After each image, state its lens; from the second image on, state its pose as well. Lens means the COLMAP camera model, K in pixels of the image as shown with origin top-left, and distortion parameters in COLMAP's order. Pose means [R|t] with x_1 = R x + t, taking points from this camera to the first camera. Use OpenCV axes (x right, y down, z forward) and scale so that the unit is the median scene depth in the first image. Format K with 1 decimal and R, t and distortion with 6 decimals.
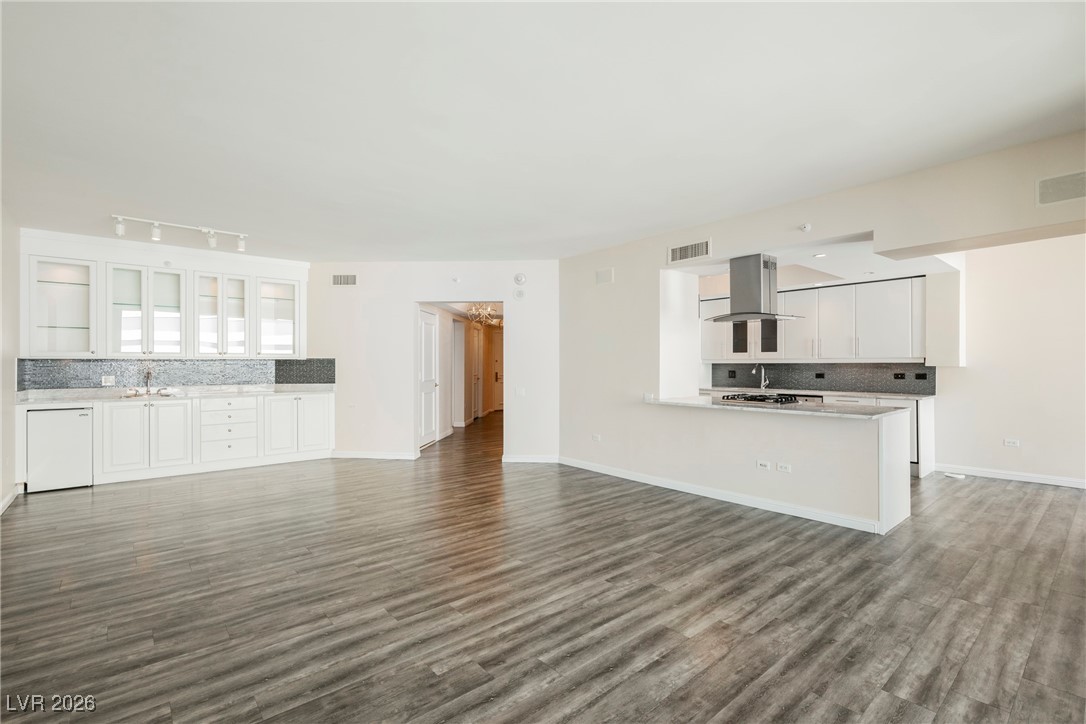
lens RADIAL K [[490.8, 0, 543.3], [0, 490.8, 357.7], [0, 0, 1]] dist [-0.001848, 0.001095]
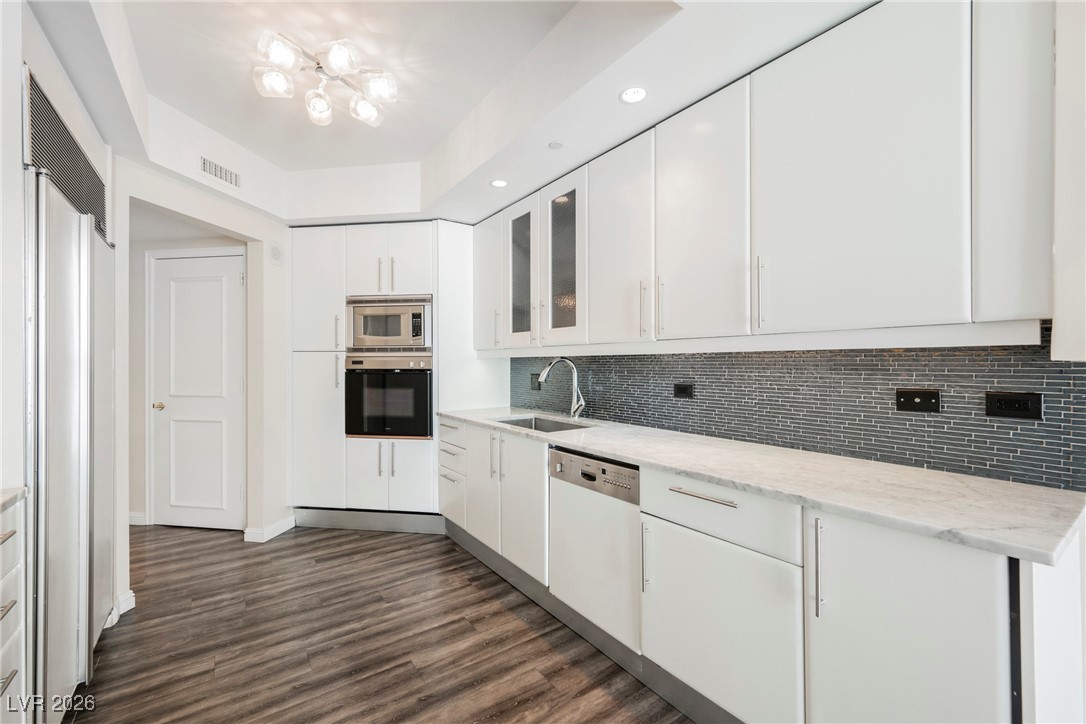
lens RADIAL K [[452.4, 0, 543.0], [0, 452.4, 359.5], [0, 0, 1]] dist [-0.002503, 0.000325]
pose [[0.996931, -0.002822, -0.078239, 1.053129], [0.003150, 0.999987, 0.004069, 0.027520], [0.078227, -0.004303, 0.996926, 1.434980]]
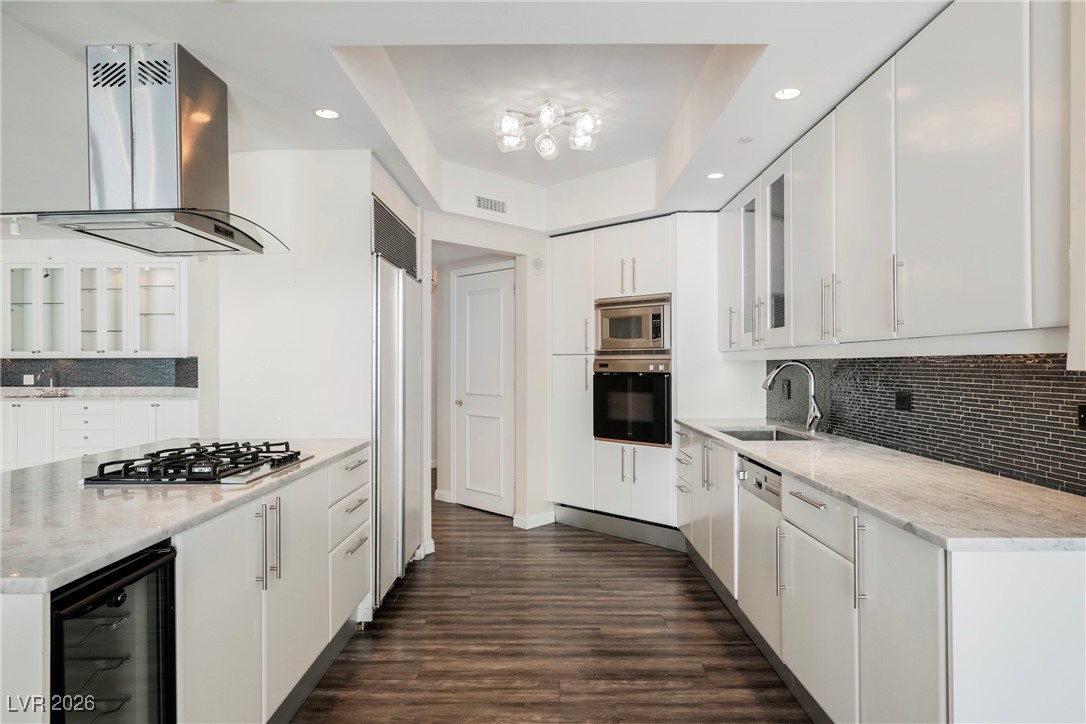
lens RADIAL K [[640.5, 0, 539.2], [0, 640.5, 350.8], [0, 0, 1]] dist [0.000395, -0.001436]
pose [[0.759806, -0.013702, -0.650005, 1.400029], [0.007872, 0.999899, -0.011875, 0.019866], [0.650102, 0.003905, 0.759837, 1.216661]]
